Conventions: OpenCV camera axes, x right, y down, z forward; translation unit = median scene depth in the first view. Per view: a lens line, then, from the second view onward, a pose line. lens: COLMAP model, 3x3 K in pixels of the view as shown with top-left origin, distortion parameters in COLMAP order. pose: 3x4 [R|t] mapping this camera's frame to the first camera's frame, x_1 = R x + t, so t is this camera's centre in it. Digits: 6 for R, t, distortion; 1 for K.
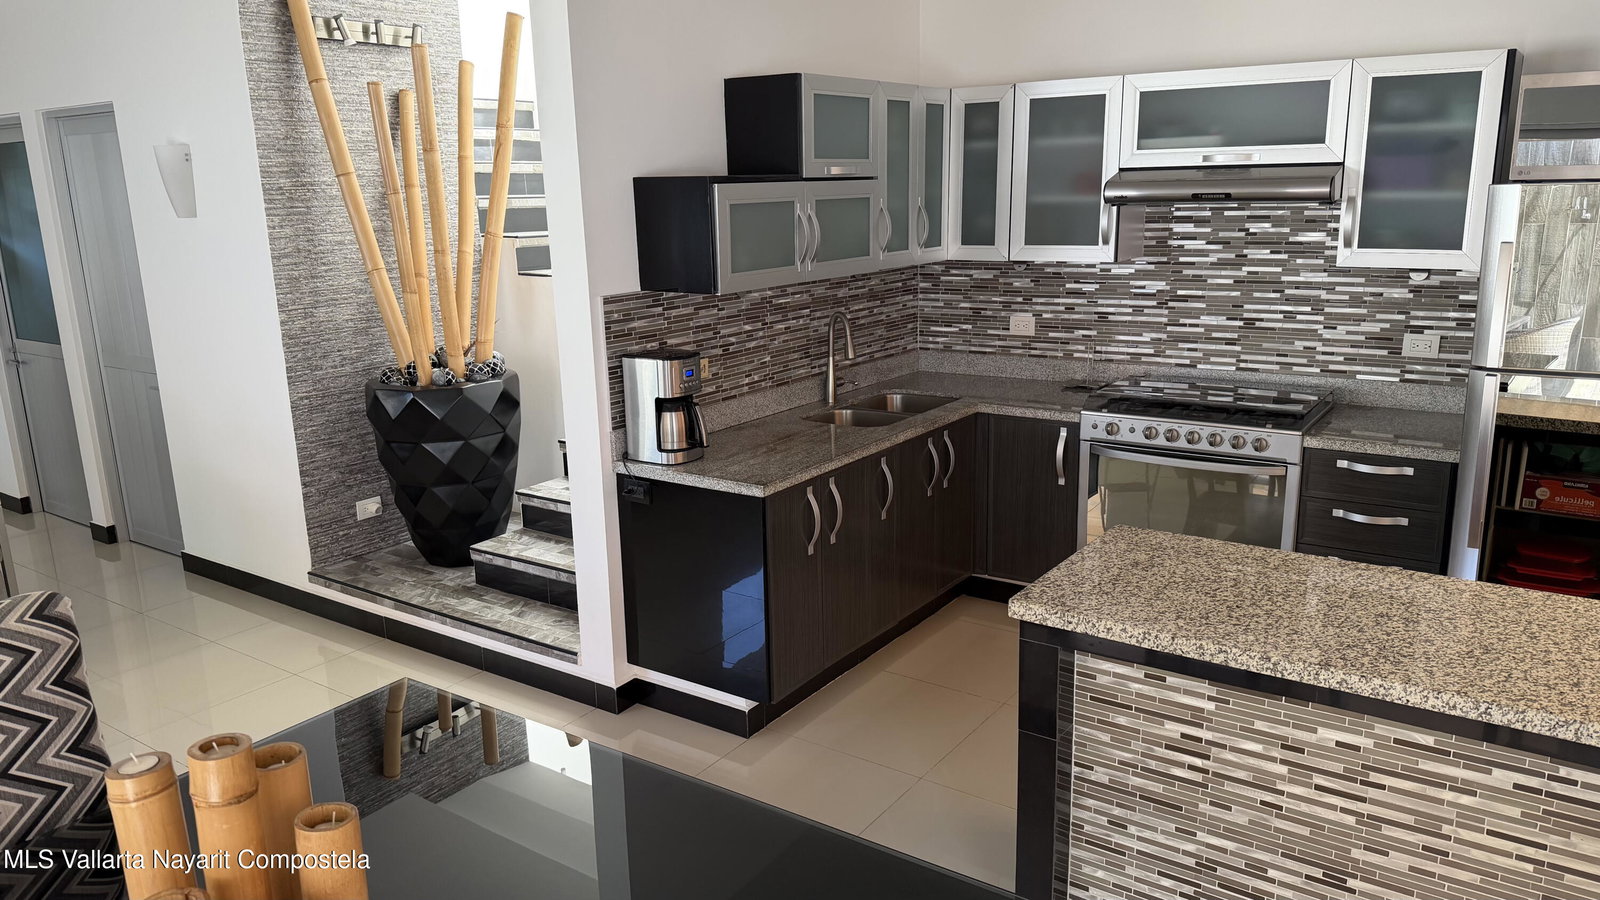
lens RADIAL K [[1113.0, 0, 795.1], [0, 1113.0, 450.3], [0, 0, 1]] dist [0.053836, -0.026342]
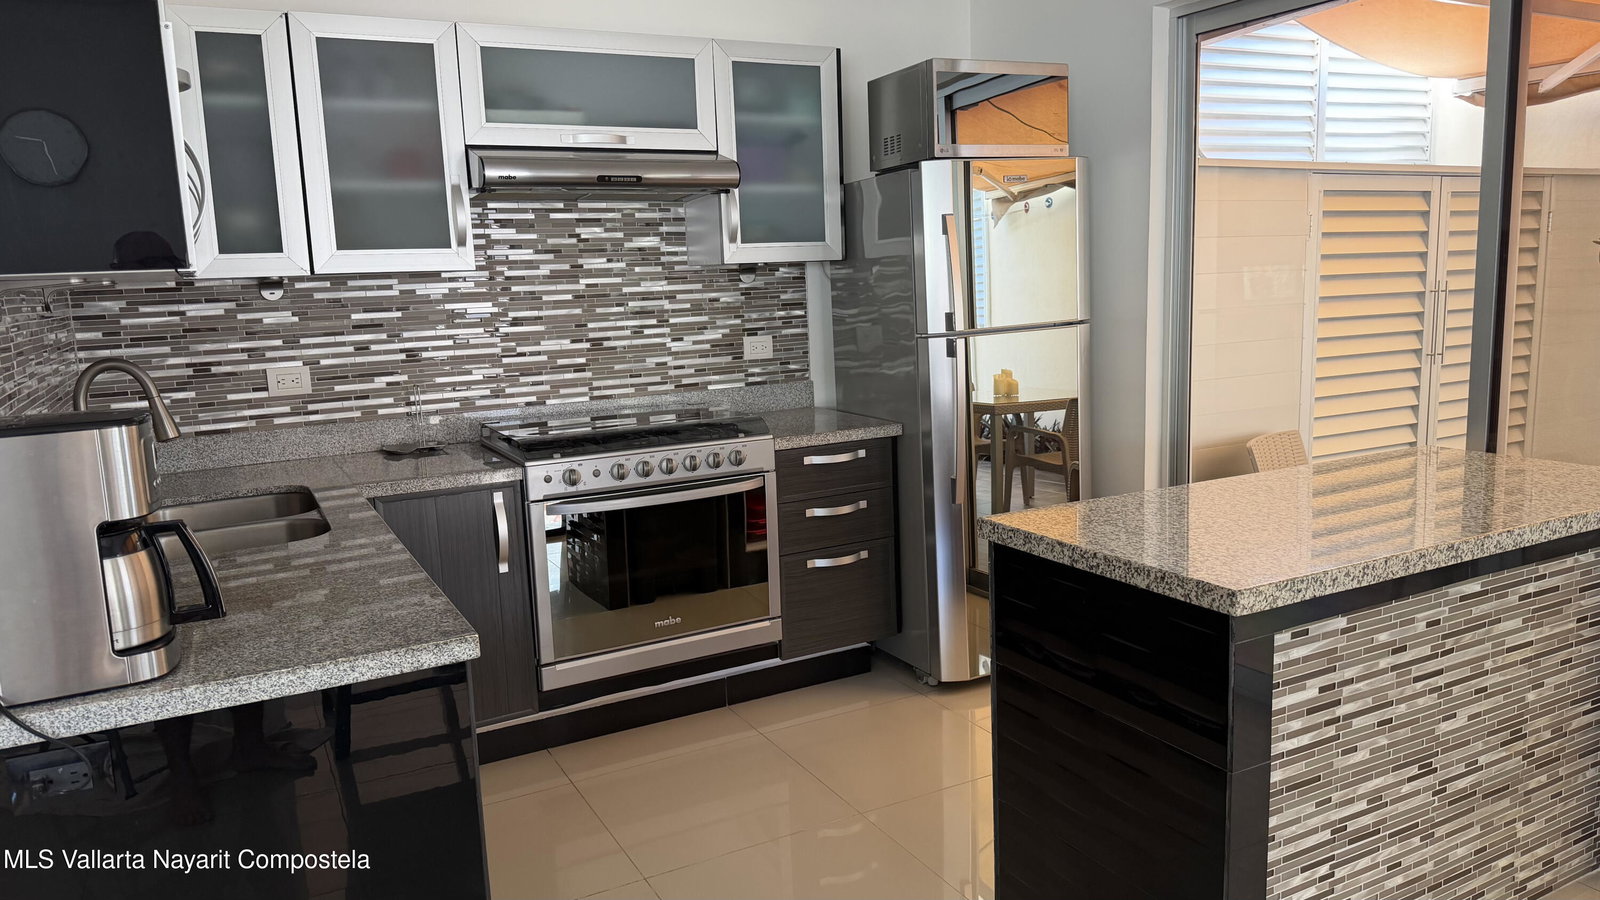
lens RADIAL K [[1113.0, 0, 802.9], [0, 1113.0, 463.7], [0, 0, 1]] dist [0.053836, -0.026342]
pose [[0.449381, -0.143313, 0.881770, -0.304660], [0.233955, 0.971478, 0.038662, -0.020138], [-0.862161, 0.188920, 0.470093, 0.494179]]
